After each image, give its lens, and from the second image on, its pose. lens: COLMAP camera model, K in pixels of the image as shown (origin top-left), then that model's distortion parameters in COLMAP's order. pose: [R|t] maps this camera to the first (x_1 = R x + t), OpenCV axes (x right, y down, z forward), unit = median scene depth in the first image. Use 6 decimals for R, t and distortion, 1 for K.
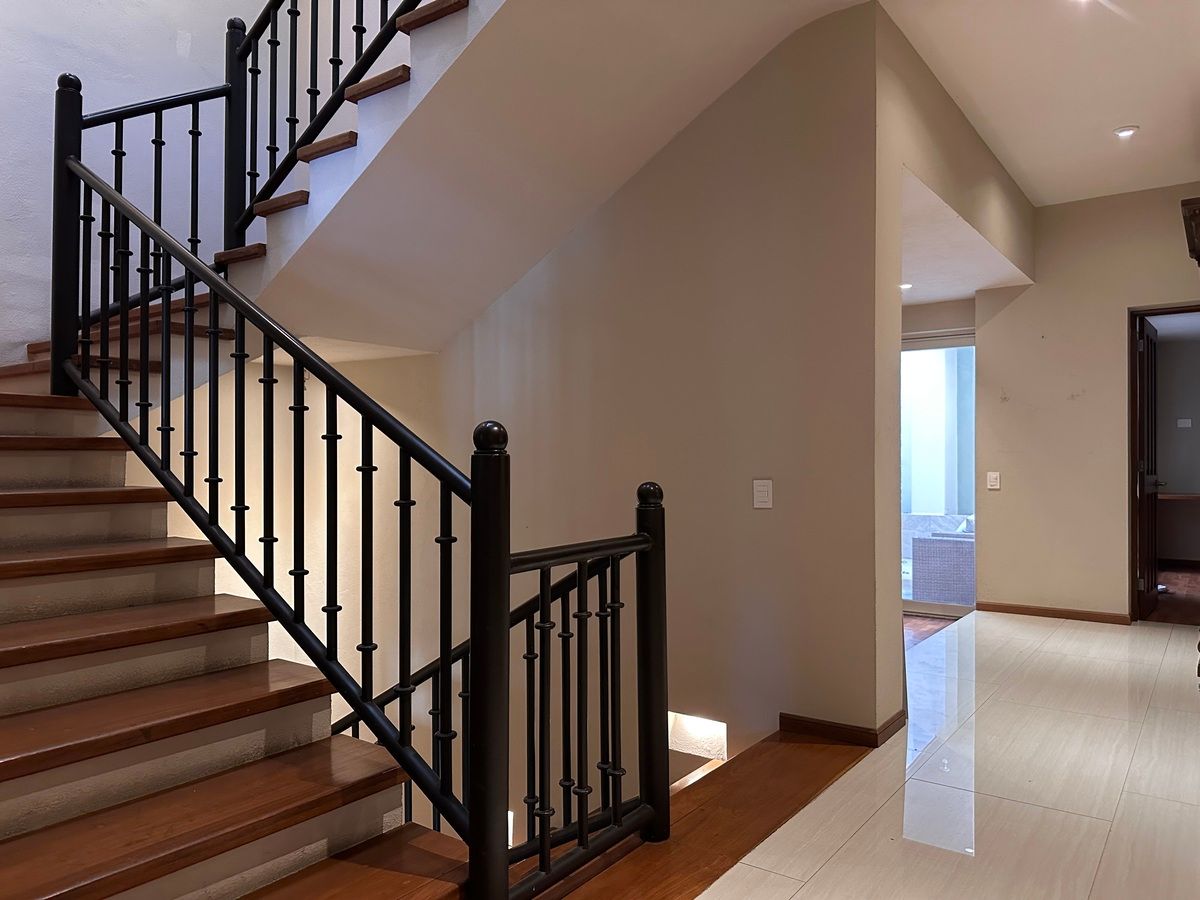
lens RADIAL K [[855.0, 0, 599.9], [0, 855.0, 451.8], [0, 0, 1]] dist [0.008855, -0.013463]
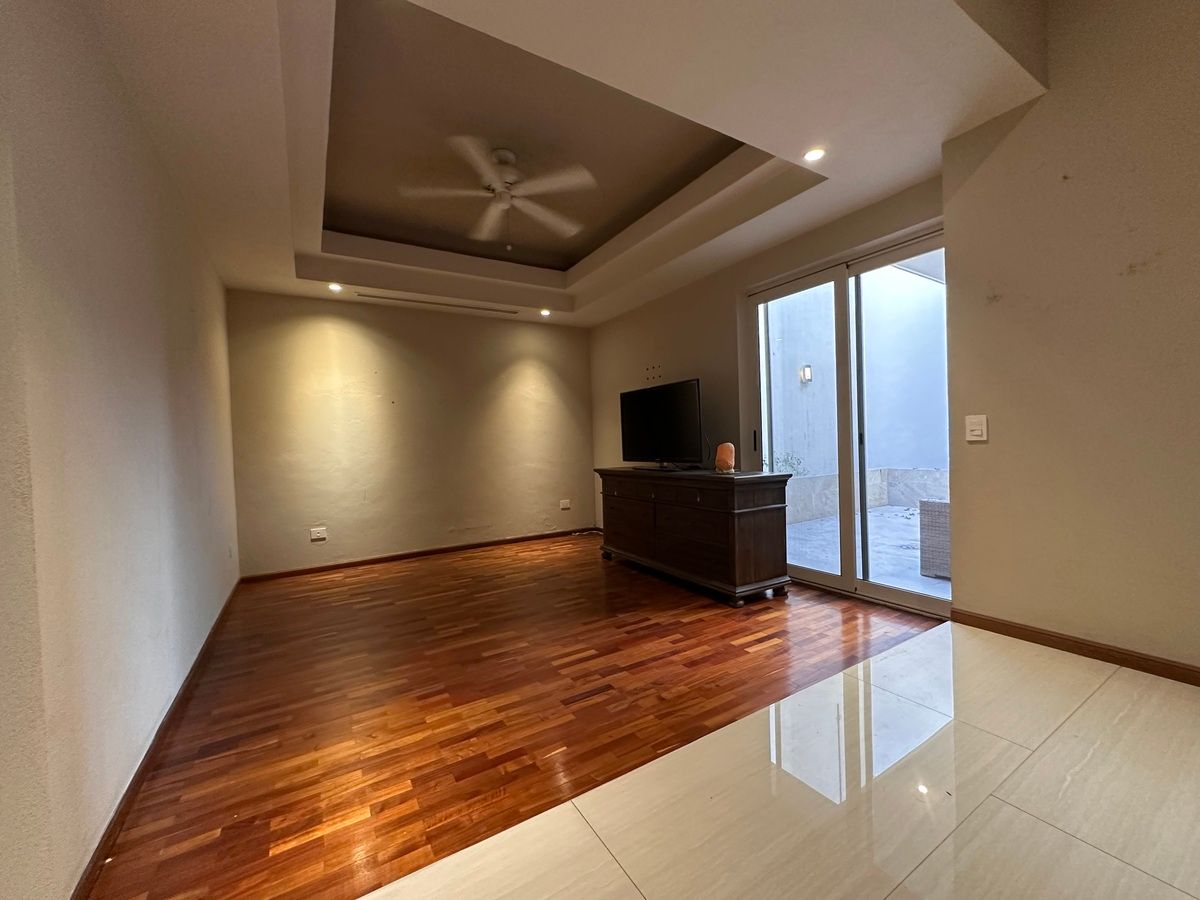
lens RADIAL K [[478.2, 0, 600.9], [0, 478.2, 447.8], [0, 0, 1]] dist [-0.000669, 0.000481]
pose [[0.925243, -0.025335, -0.378529, 0.331290], [0.035772, 0.999148, 0.020565, 0.030739], [0.377685, -0.032569, 0.925361, 0.551729]]
